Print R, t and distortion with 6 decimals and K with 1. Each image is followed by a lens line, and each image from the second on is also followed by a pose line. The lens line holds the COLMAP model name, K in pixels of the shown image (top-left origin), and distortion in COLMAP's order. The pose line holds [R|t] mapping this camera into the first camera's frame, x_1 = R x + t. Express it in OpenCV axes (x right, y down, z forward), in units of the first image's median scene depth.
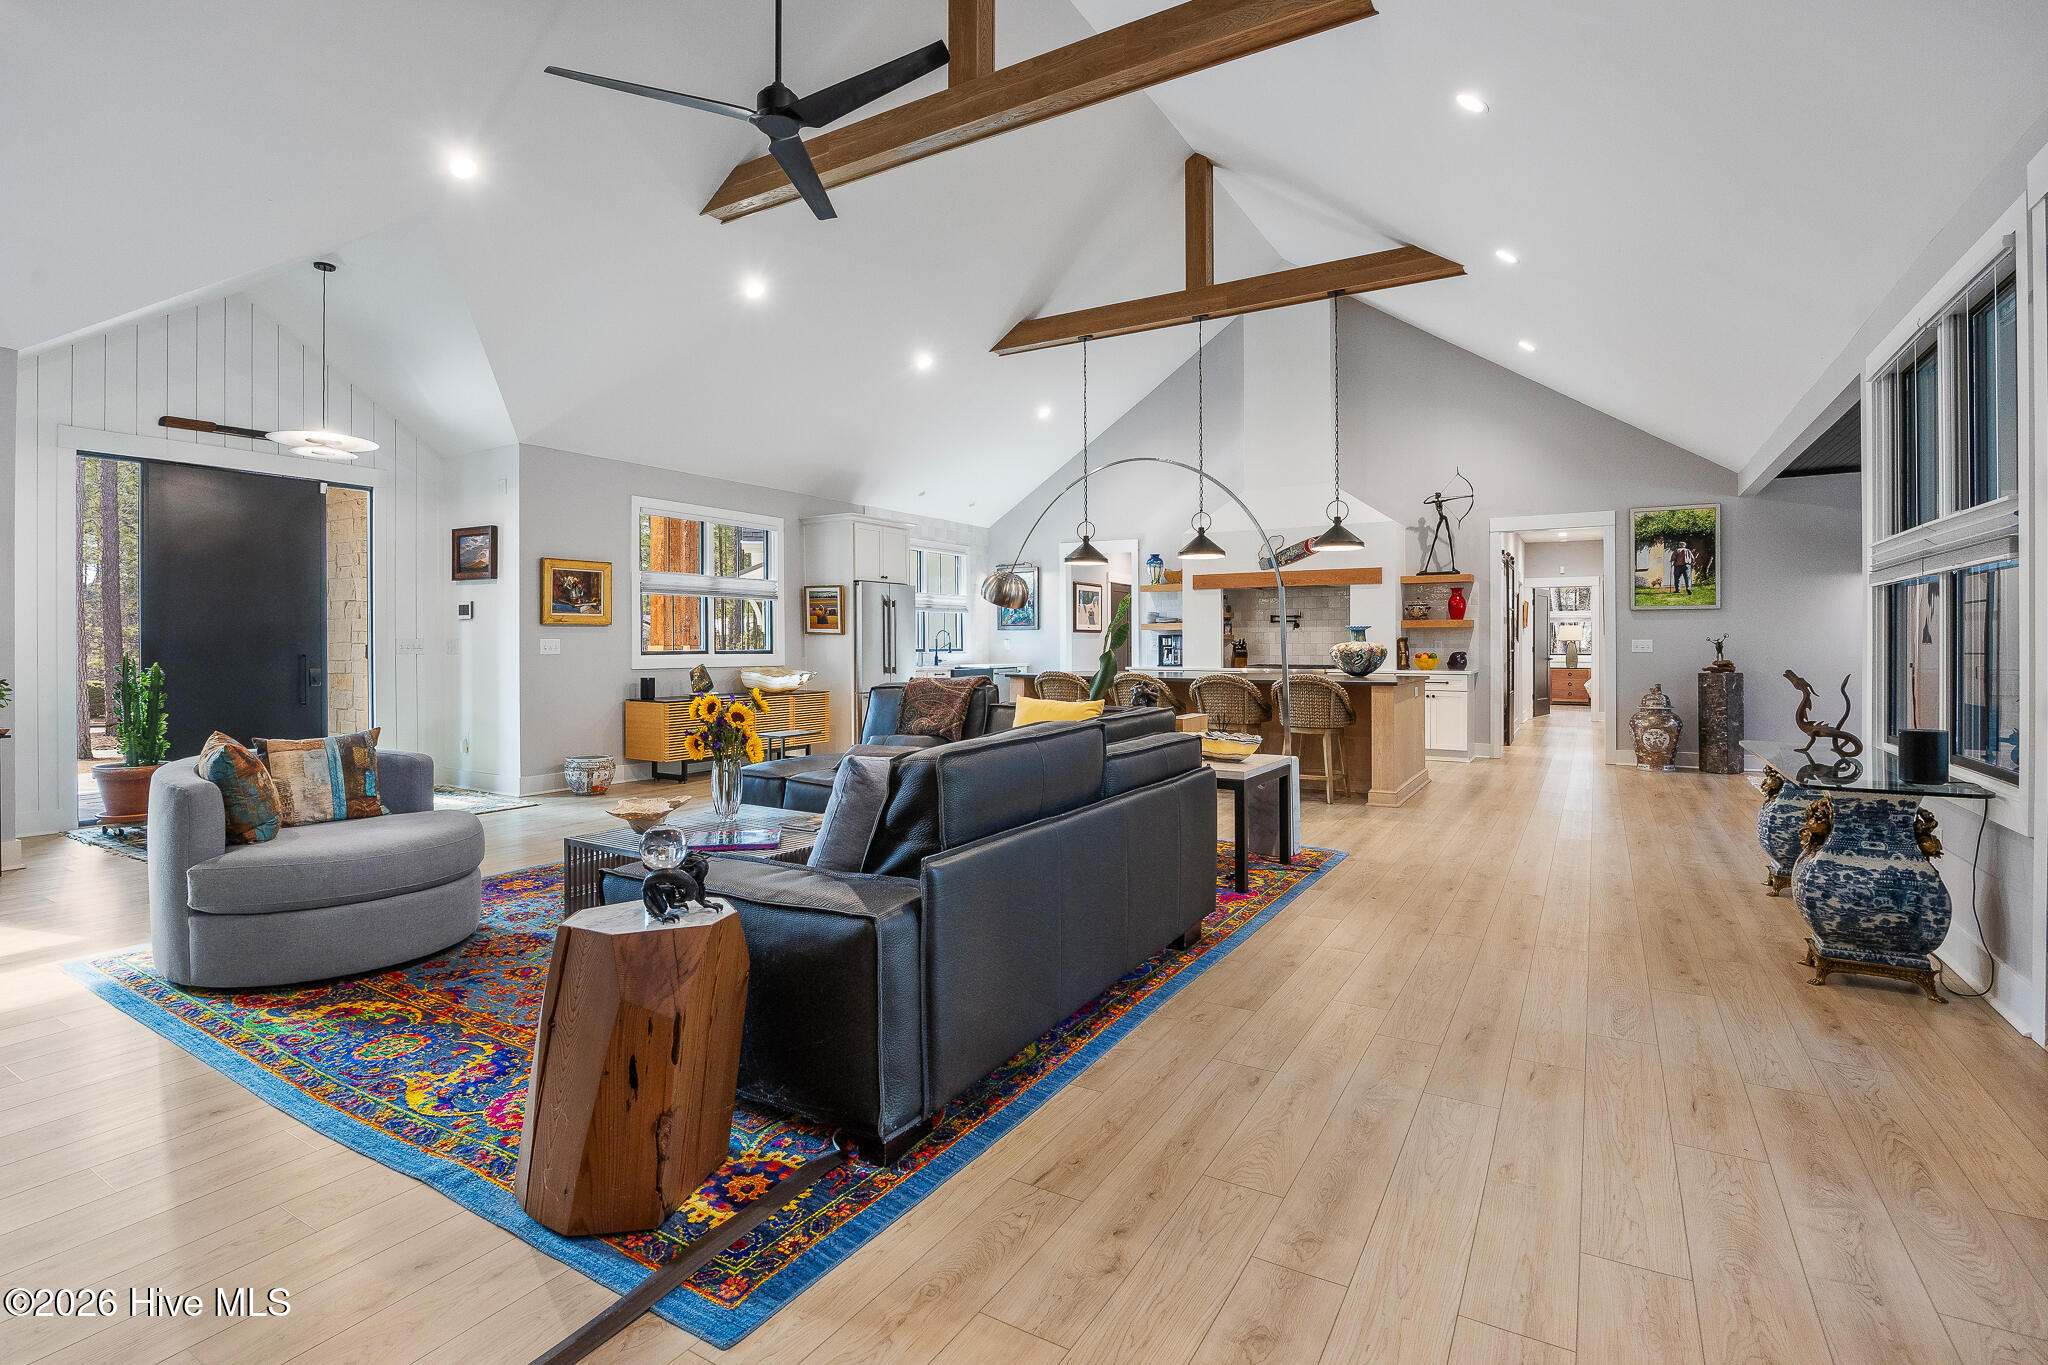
lens RADIAL K [[947.0, 0, 1023.3], [0, 947.0, 637.9], [0, 0, 1]] dist [-0.000535, -0.000032]
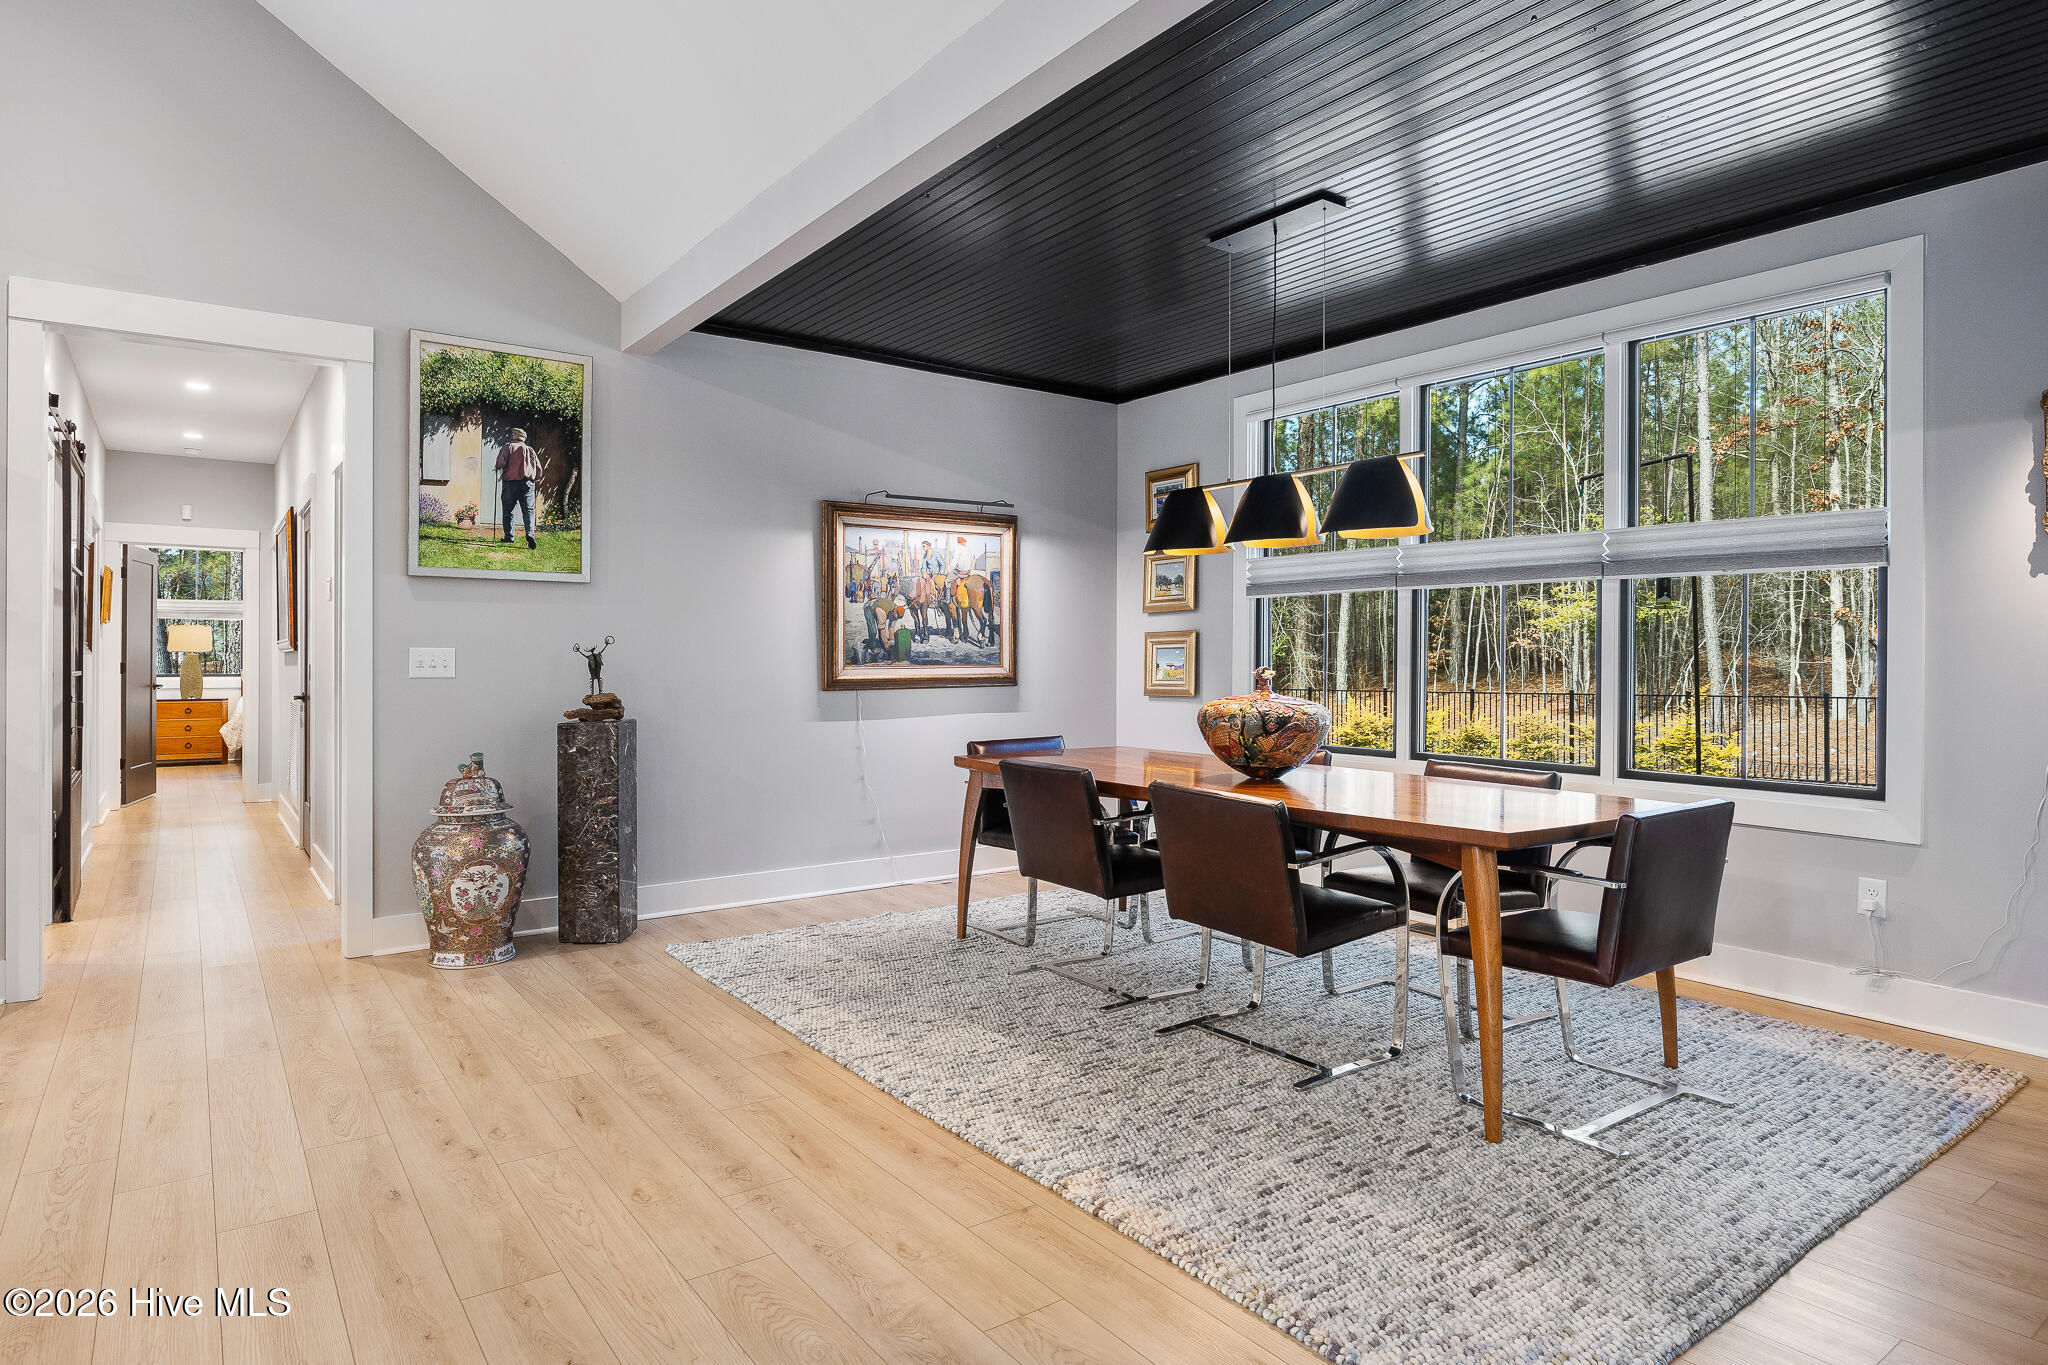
lens RADIAL K [[1152.4, 0, 1023.4], [0, 1152.4, 661.8], [0, 0, 1]] dist [-0.006182, -0.000494]
pose [[0.389666, -0.001015, 0.920956, 0.289460], [-0.008234, 0.999956, 0.004586, 0.003626], [-0.920919, -0.009370, 0.389640, 0.568313]]
